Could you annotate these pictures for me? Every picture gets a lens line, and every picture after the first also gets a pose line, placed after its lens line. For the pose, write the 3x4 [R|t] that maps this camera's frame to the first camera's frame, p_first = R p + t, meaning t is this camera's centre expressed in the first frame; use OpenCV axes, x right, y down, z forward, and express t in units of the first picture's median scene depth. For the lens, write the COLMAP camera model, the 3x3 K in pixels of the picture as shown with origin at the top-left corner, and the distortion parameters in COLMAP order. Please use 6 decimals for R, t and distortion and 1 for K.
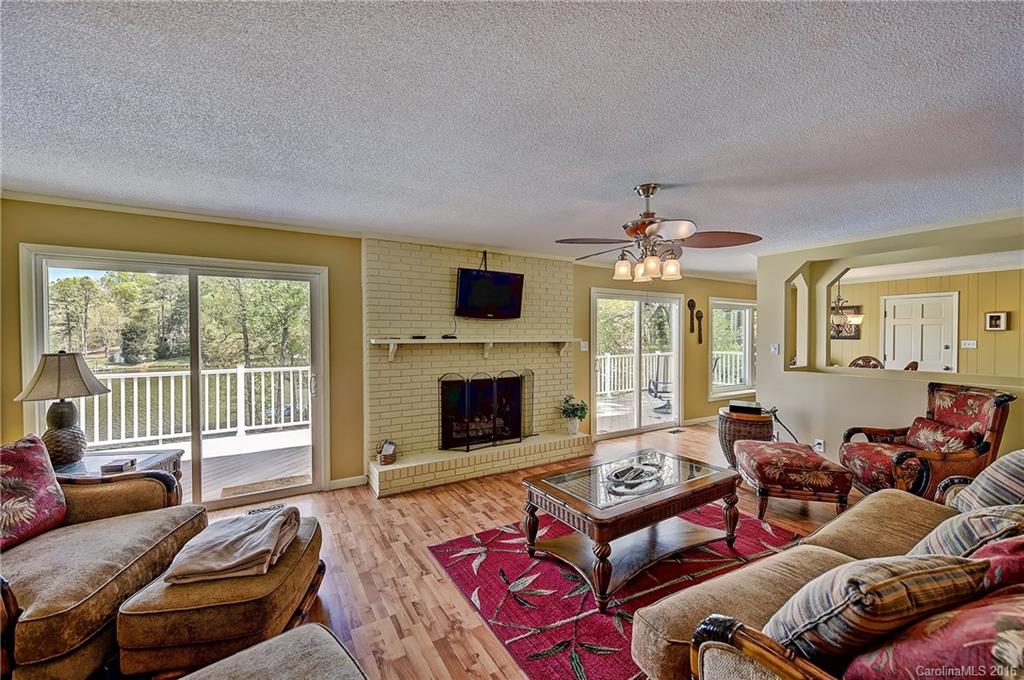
lens RADIAL K [[421.8, 0, 507.3], [0, 421.8, 341.0], [0, 0, 1]] dist [0.002495, 0.000157]
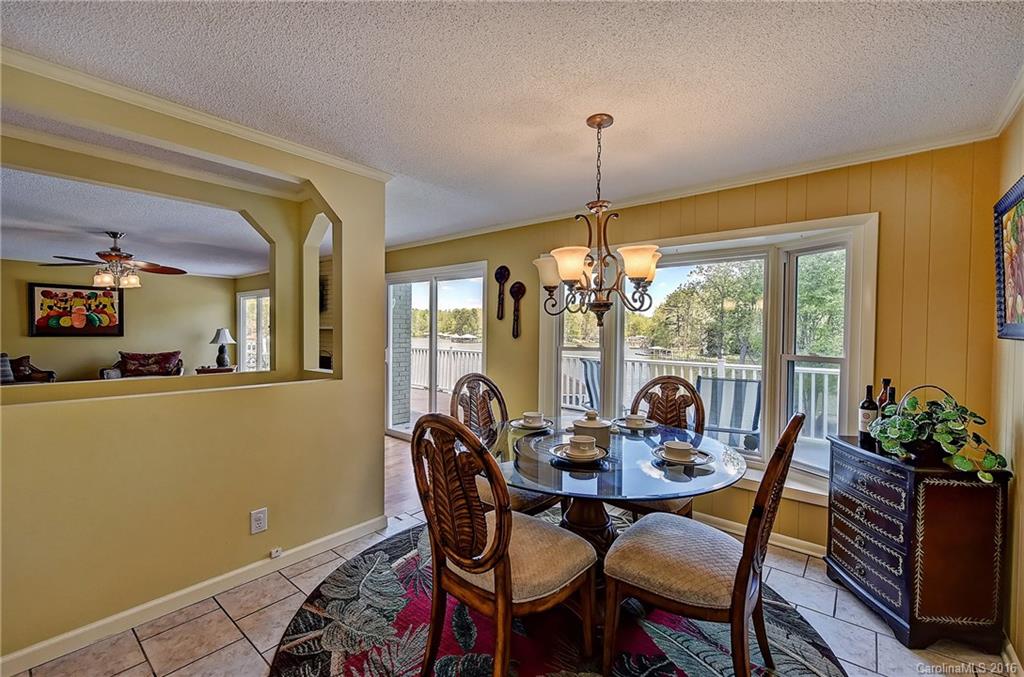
lens RADIAL K [[421.8, 0, 513.2], [0, 421.8, 337.6], [0, 0, 1]] dist [0.002495, 0.000157]
pose [[0.373255, 0.023553, -0.927430, 1.517958], [-0.027893, 0.999511, 0.014158, -0.003710], [0.927310, 0.020584, 0.373729, 1.171027]]
